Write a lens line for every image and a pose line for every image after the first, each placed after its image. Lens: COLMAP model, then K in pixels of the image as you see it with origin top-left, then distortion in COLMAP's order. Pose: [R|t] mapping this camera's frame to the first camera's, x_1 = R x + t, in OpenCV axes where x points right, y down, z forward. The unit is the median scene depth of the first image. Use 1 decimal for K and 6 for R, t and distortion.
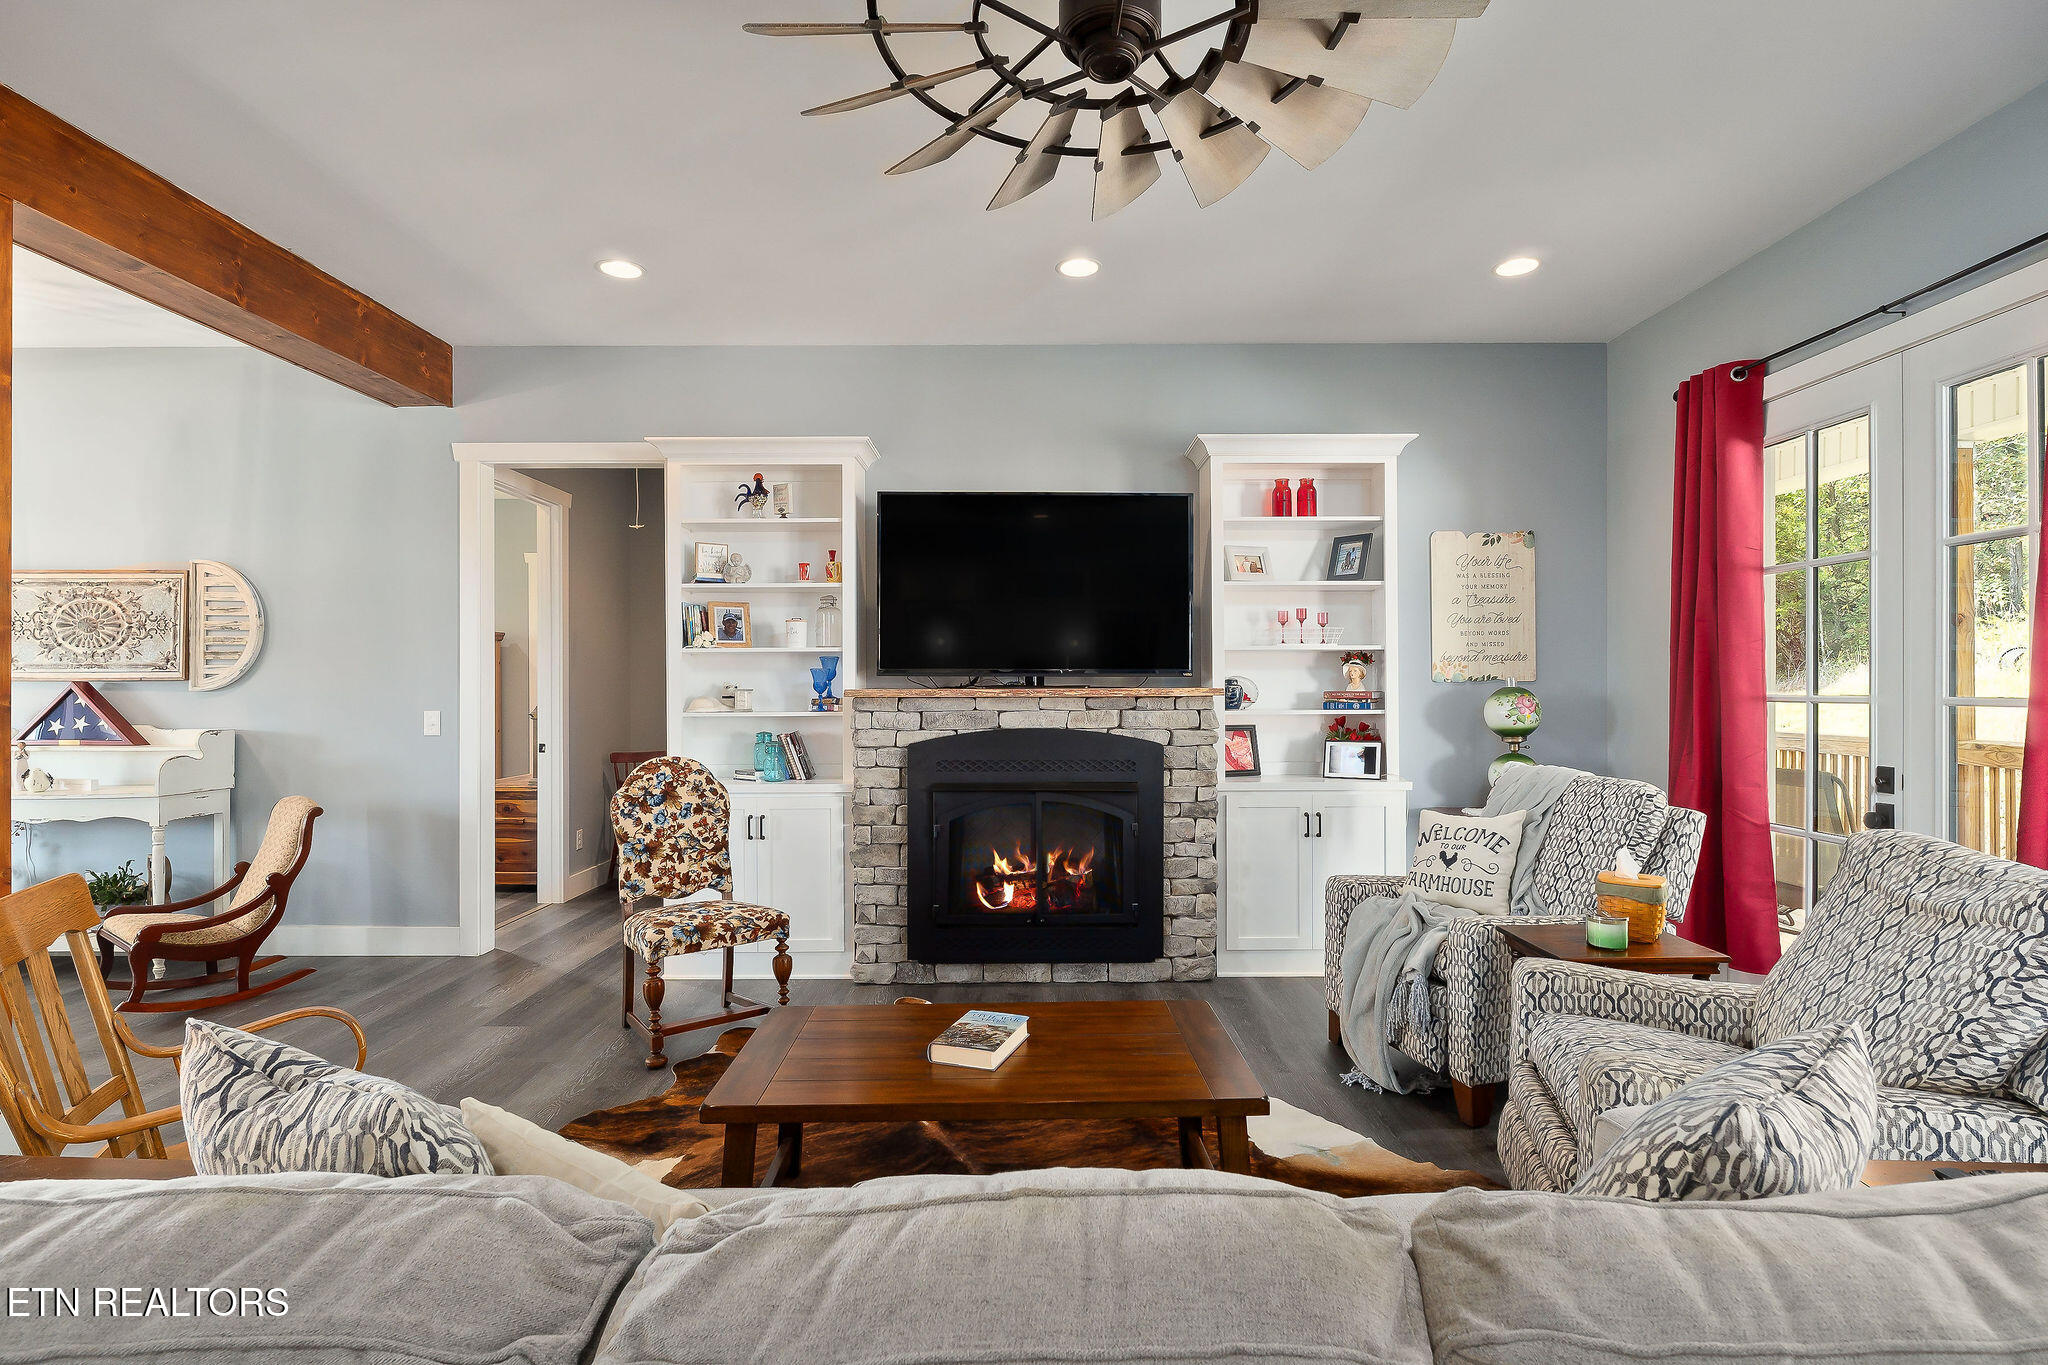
lens RADIAL K [[989.3, 0, 1022.1], [0, 989.3, 699.5], [0, 0, 1]] dist [-0.002898, -0.000212]
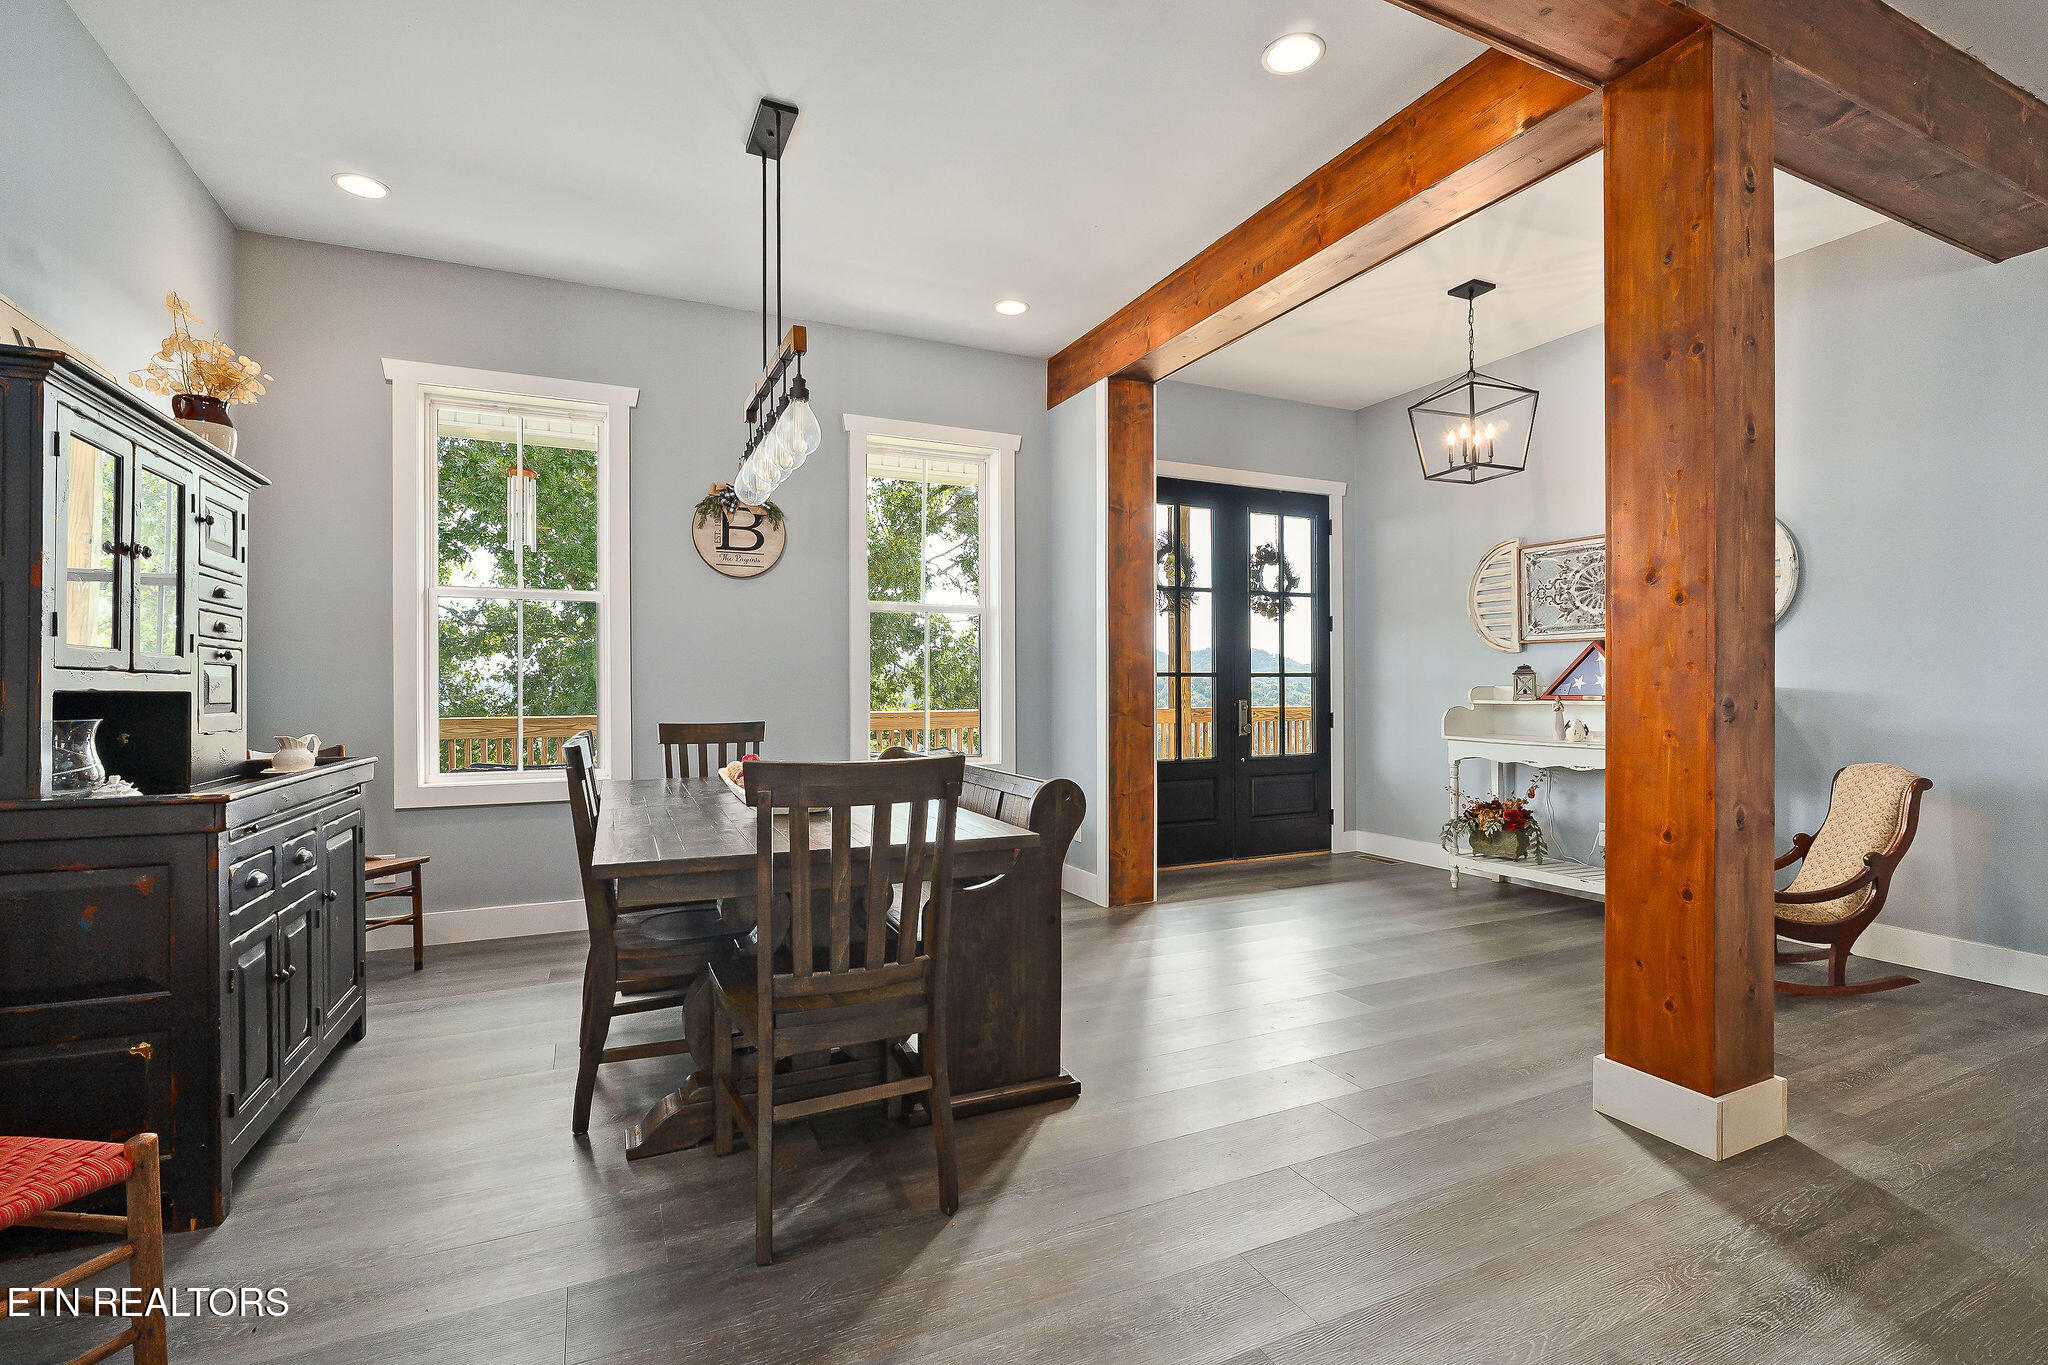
lens RADIAL K [[919.5, 0, 1026.5], [0, 919.5, 683.1], [0, 0, 1]] dist [0.005438, 0.000509]
pose [[0.428579, -0.004622, -0.903492, -0.350779], [-0.003708, 0.999970, -0.006874, 0.039044], [0.903497, 0.006296, 0.428549, 0.026961]]
